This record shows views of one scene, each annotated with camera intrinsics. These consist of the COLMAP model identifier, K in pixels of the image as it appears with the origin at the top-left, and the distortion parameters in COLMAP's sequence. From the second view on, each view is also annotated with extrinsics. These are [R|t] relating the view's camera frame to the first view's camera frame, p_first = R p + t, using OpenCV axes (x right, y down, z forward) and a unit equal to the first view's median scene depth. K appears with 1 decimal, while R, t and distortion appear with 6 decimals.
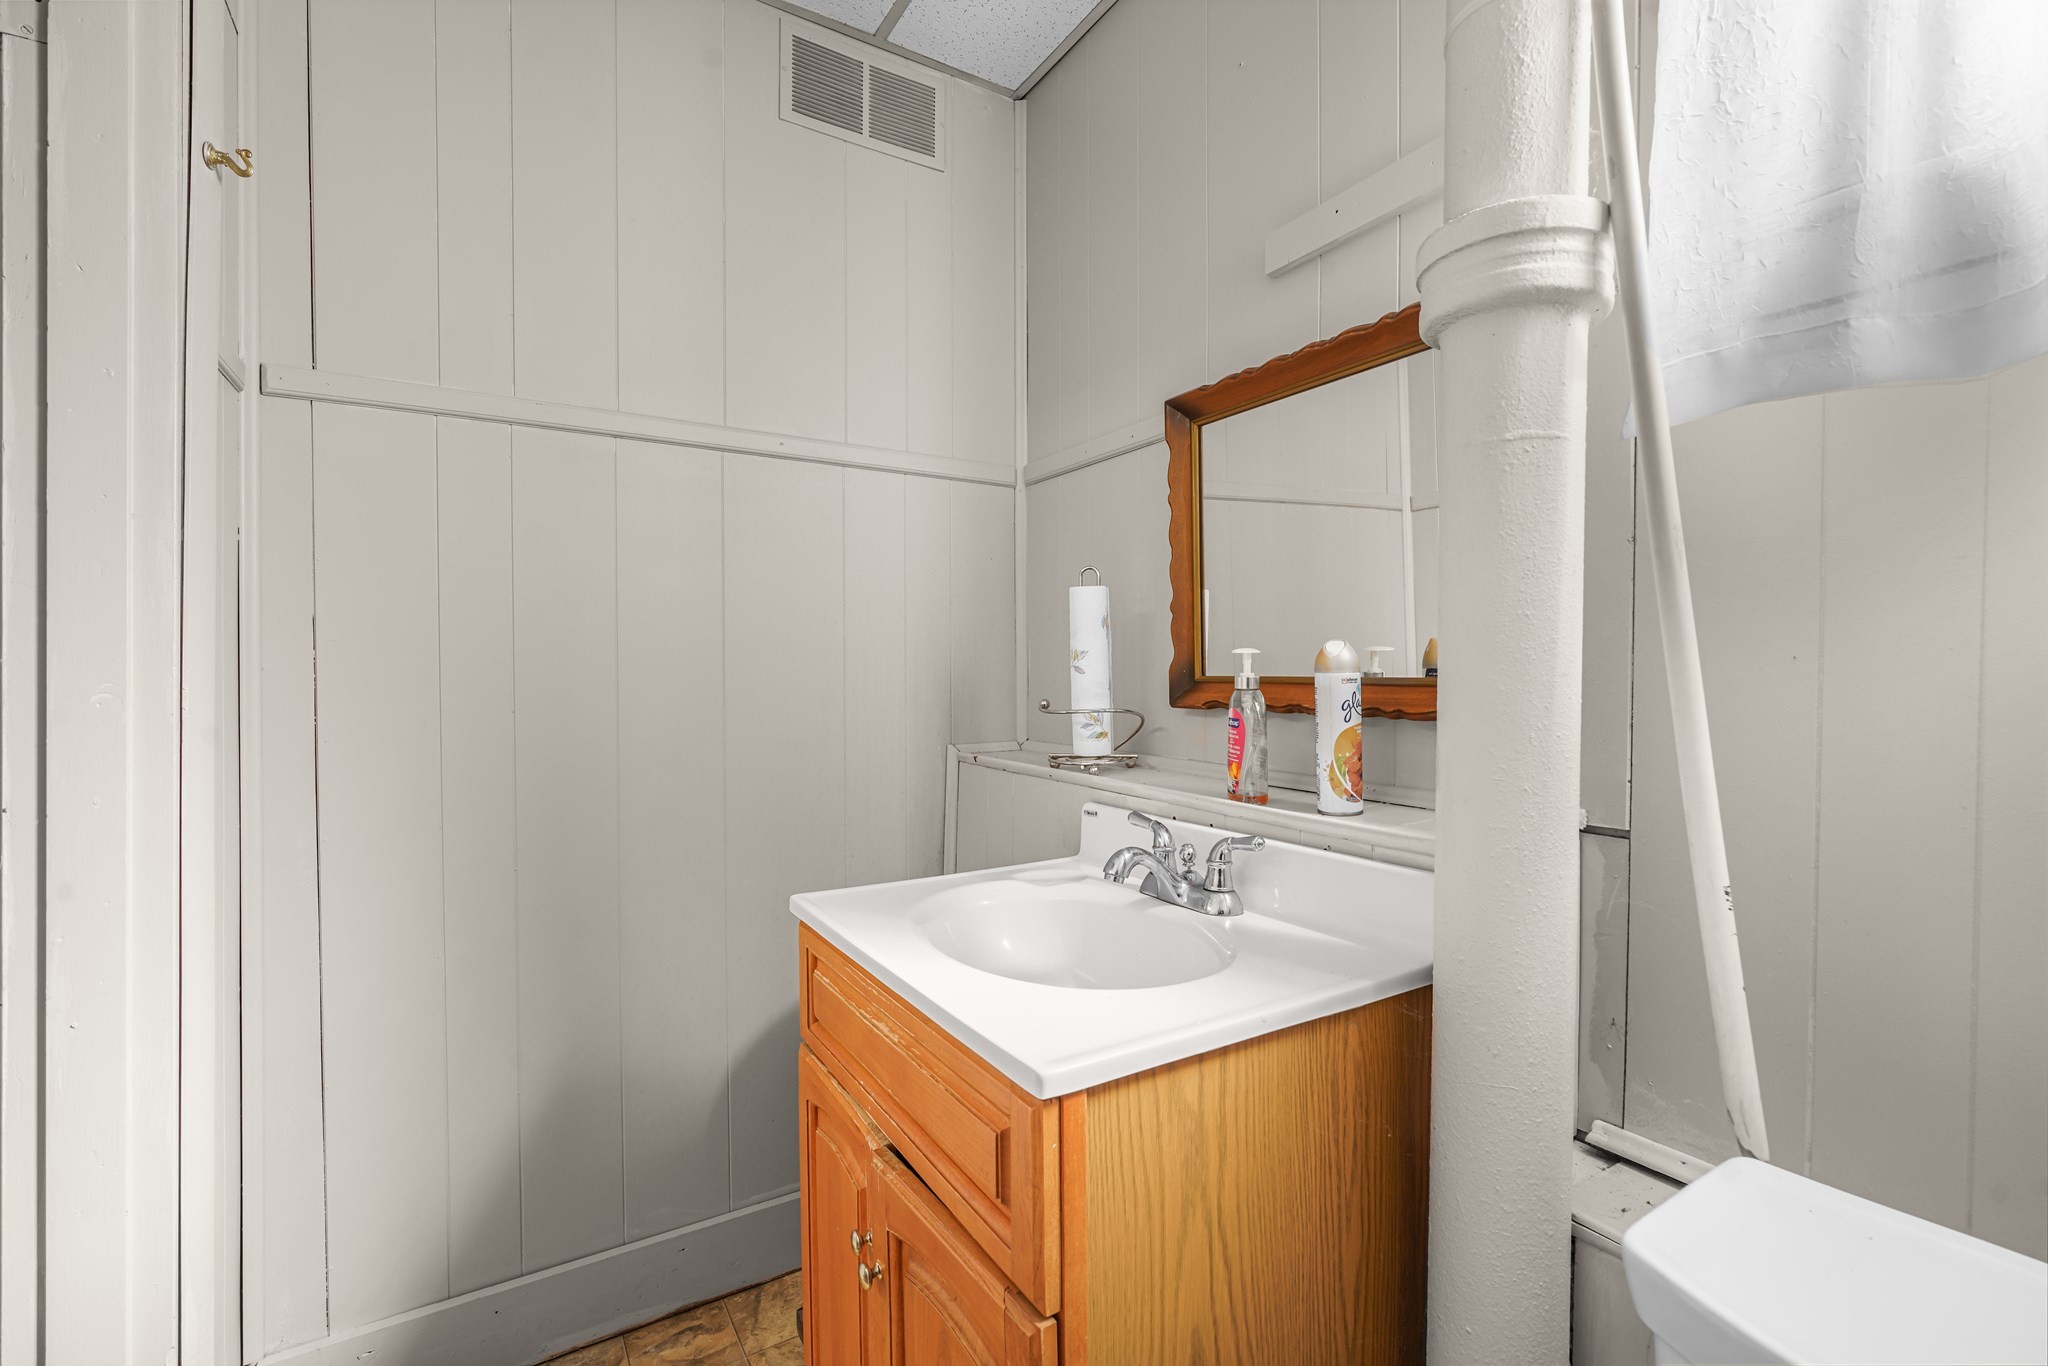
lens RADIAL K [[919.5, 0, 1032.8], [0, 919.5, 684.8], [0, 0, 1]] dist [-0.014262, 0.006901]
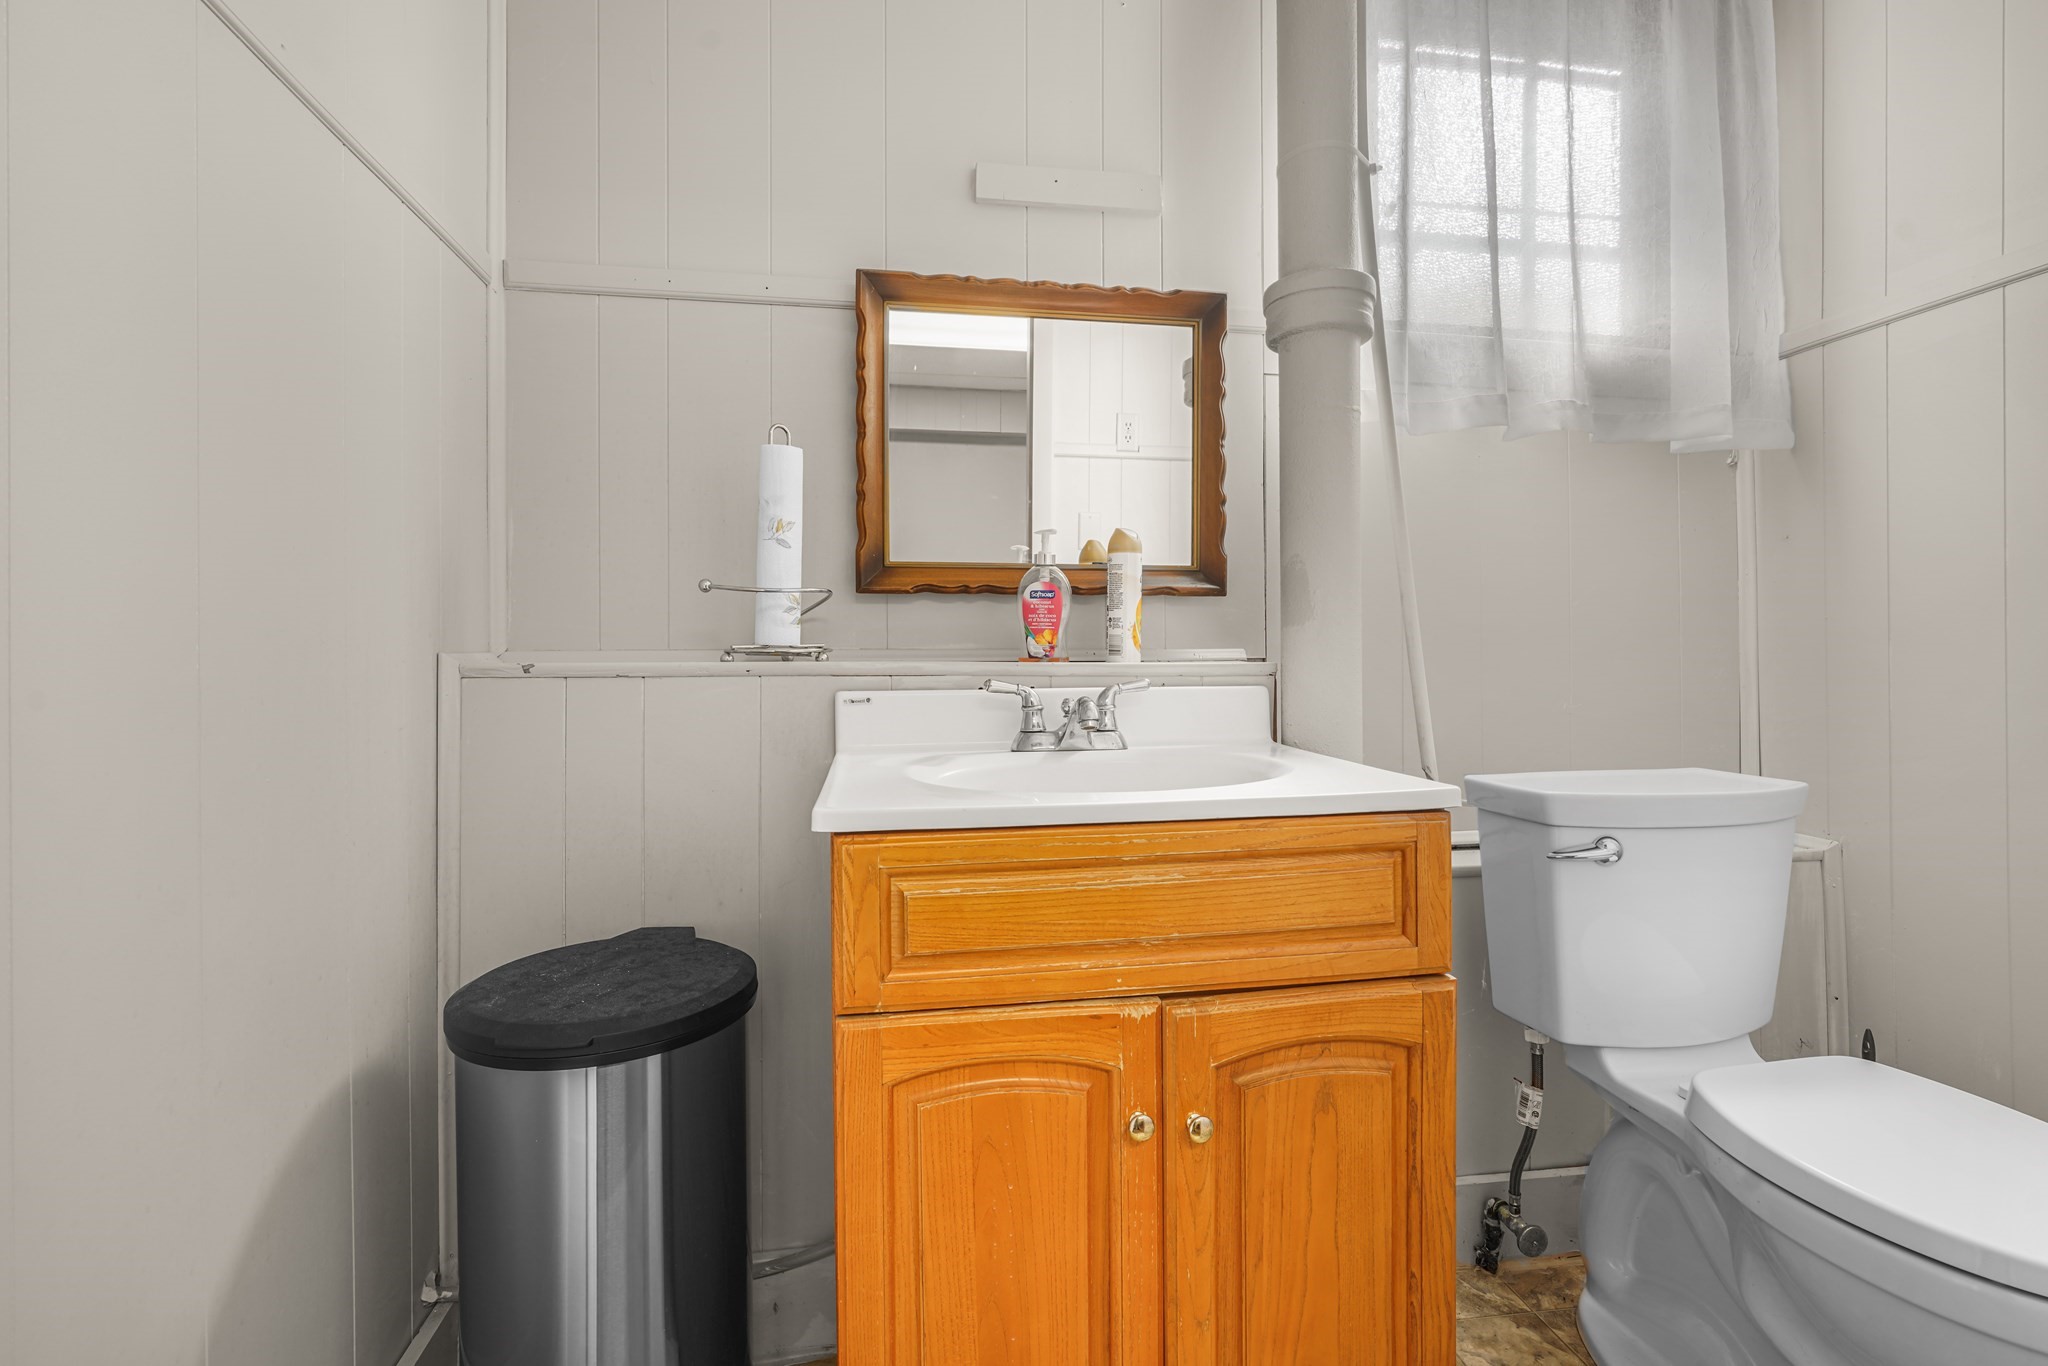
lens RADIAL K [[919.5, 0, 1032.8], [0, 919.5, 684.8], [0, 0, 1]] dist [-0.014262, 0.006901]
pose [[0.363400, 0.003539, 0.931626, -0.652881], [0.019867, 0.999736, -0.011547, 0.130306], [-0.931421, 0.022704, 0.363234, 0.490019]]
